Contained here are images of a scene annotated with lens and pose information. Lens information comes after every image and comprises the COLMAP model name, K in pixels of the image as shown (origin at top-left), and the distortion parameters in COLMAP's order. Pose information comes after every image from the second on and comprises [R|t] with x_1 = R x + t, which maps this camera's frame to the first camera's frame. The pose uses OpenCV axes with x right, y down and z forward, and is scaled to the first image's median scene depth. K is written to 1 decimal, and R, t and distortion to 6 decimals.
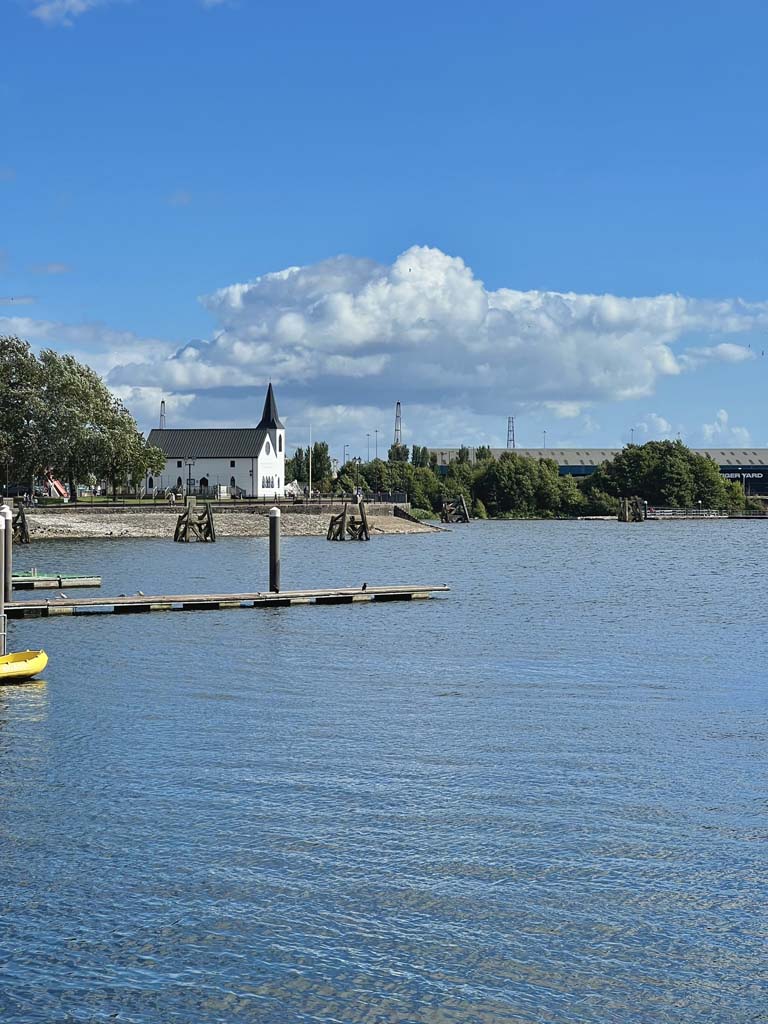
lens RADIAL K [[2312.3, 0, 384.0], [0, 2312.3, 512.0], [0, 0, 1]] dist [-0.061959, -0.113123]
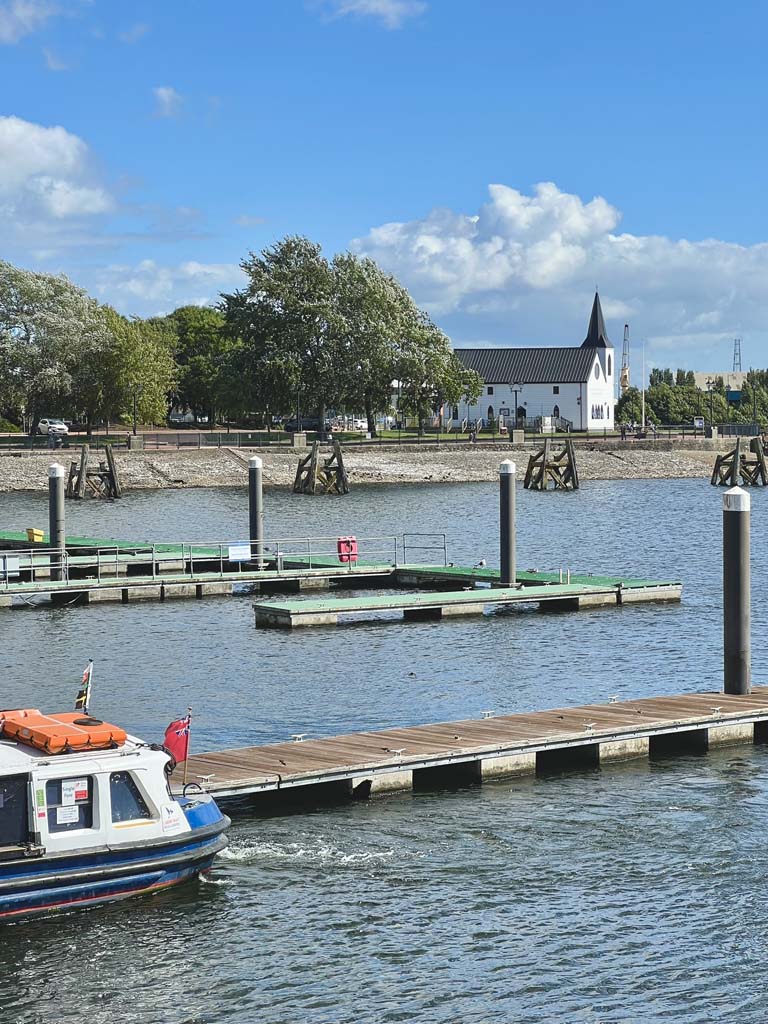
lens RADIAL K [[2310.3, 0, 384.0], [0, 2310.3, 512.0], [0, 0, 1]] dist [-0.322567, 0.057318]
pose [[0.996761, -0.004658, -0.080281, -0.065478], [0.007192, 0.999484, 0.031305, -0.003667], [0.080094, -0.031781, 0.996281, 0.183496]]
